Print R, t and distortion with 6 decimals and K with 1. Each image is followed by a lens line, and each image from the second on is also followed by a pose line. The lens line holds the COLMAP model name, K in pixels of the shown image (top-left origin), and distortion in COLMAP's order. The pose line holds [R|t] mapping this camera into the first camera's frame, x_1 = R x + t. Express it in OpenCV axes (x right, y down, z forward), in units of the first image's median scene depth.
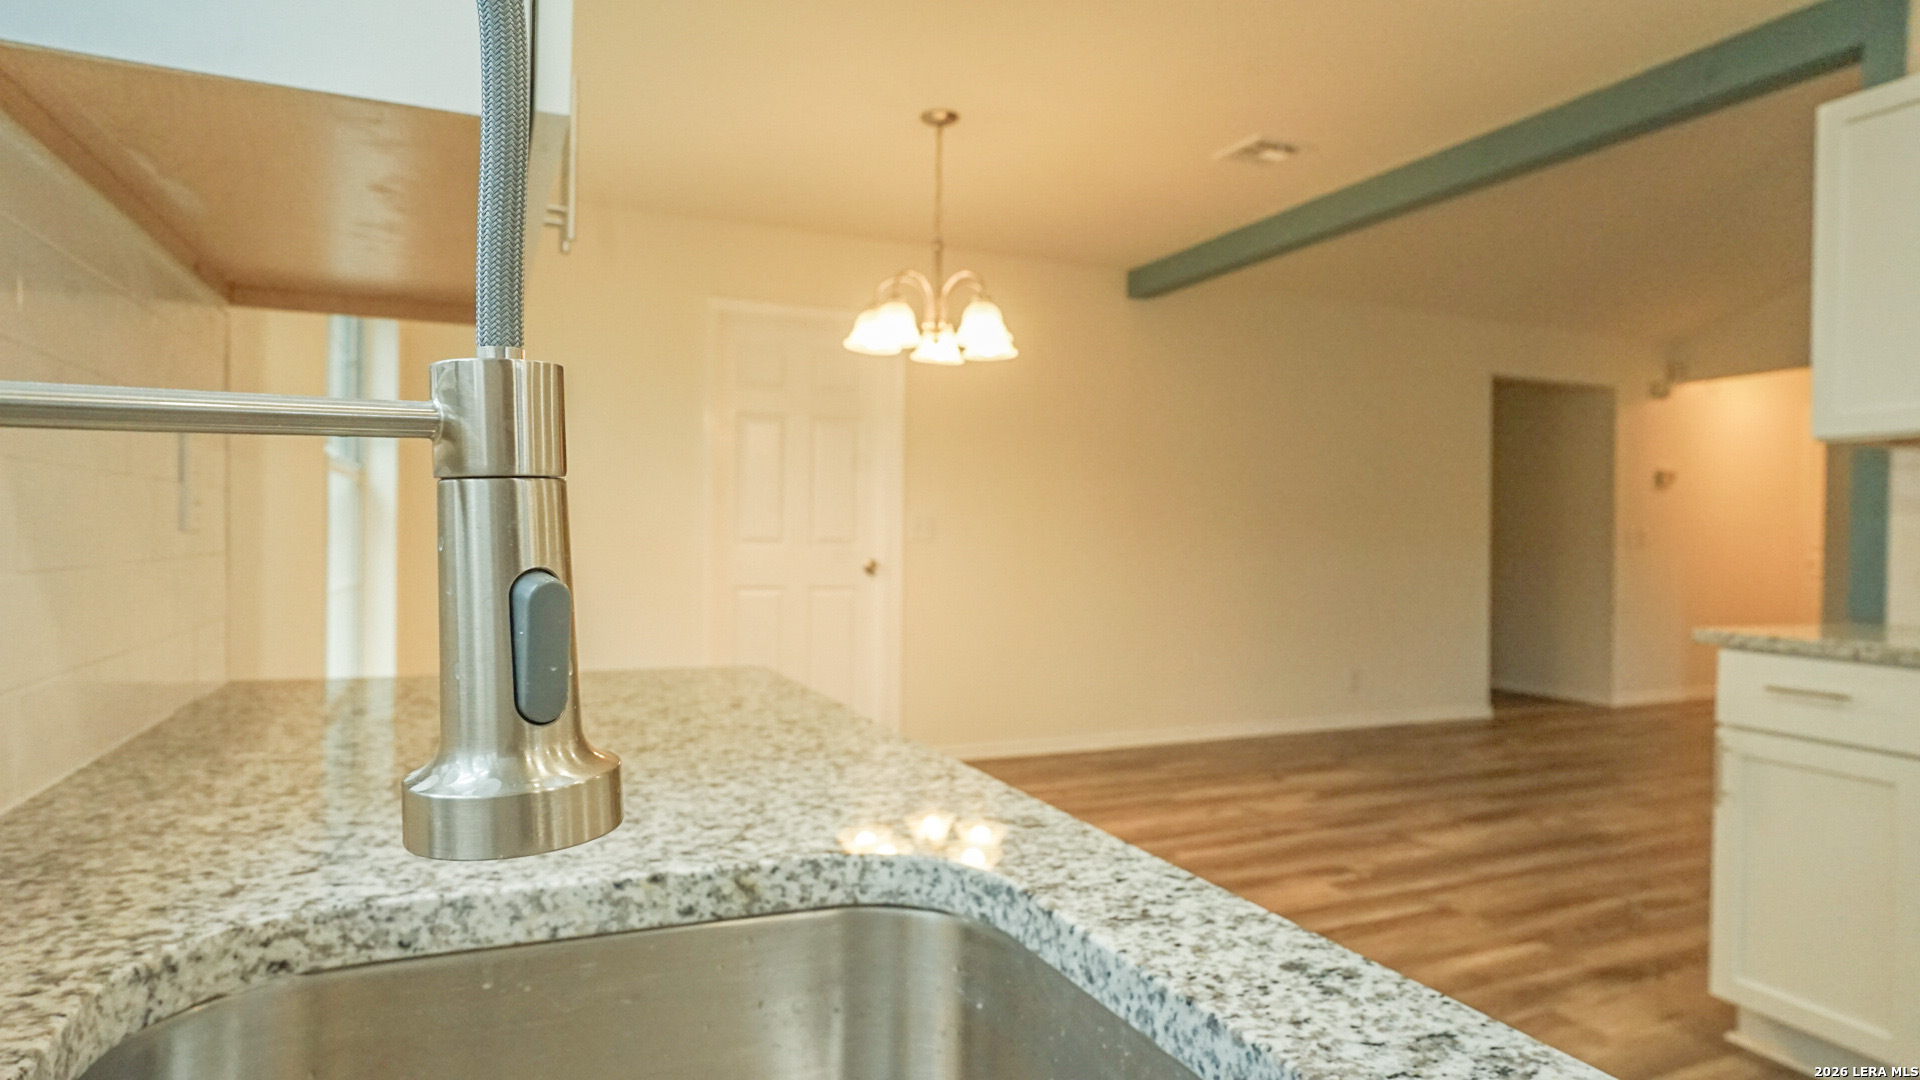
lens RADIAL K [[1048.6, 0, 952.5], [0, 1048.6, 547.0], [0, 0, 1]] dist [-0.053978, 0.039084]
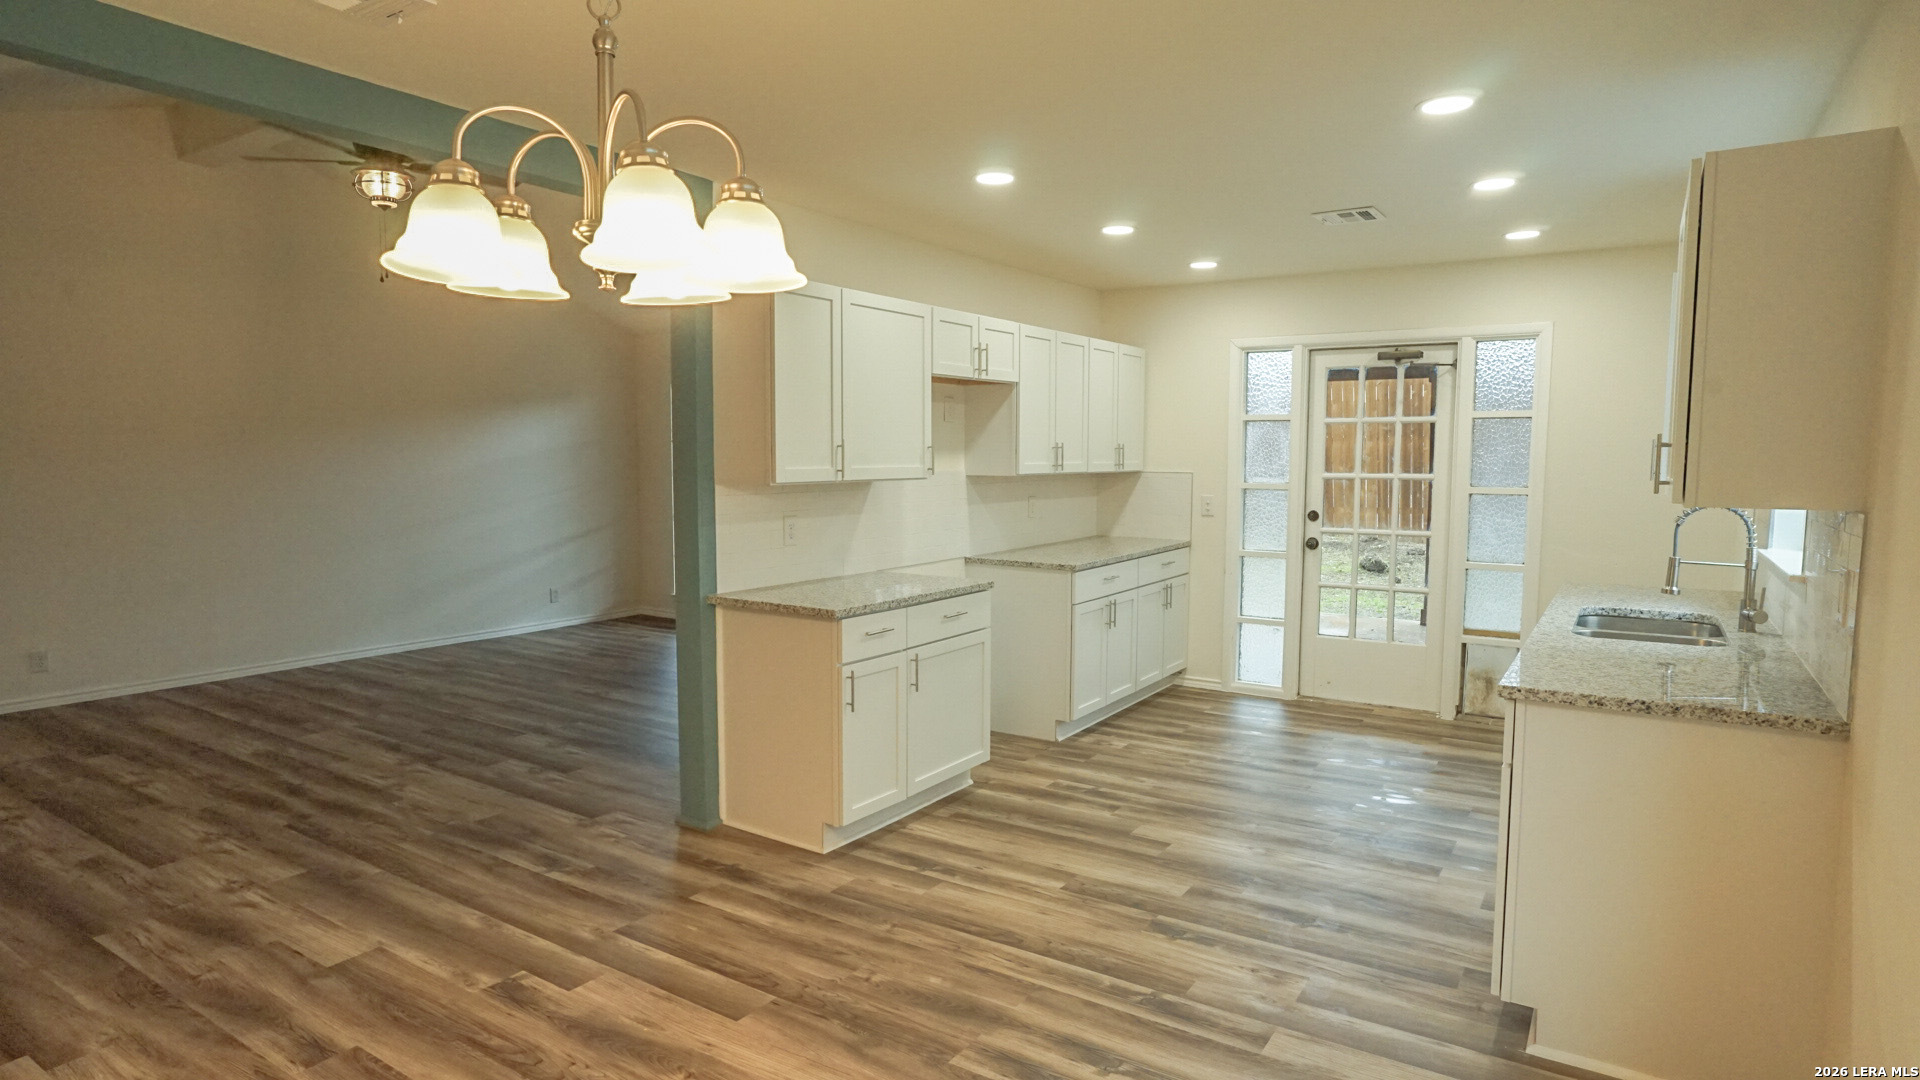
lens RADIAL K [[1048.6, 0, 952.5], [0, 1048.6, 547.0], [0, 0, 1]] dist [-0.053978, 0.039084]
pose [[-0.539580, -0.089253, 0.837190, -0.520995], [0.000263, 0.994347, 0.106177, -0.136832], [-0.841934, 0.057511, -0.536507, 1.243826]]
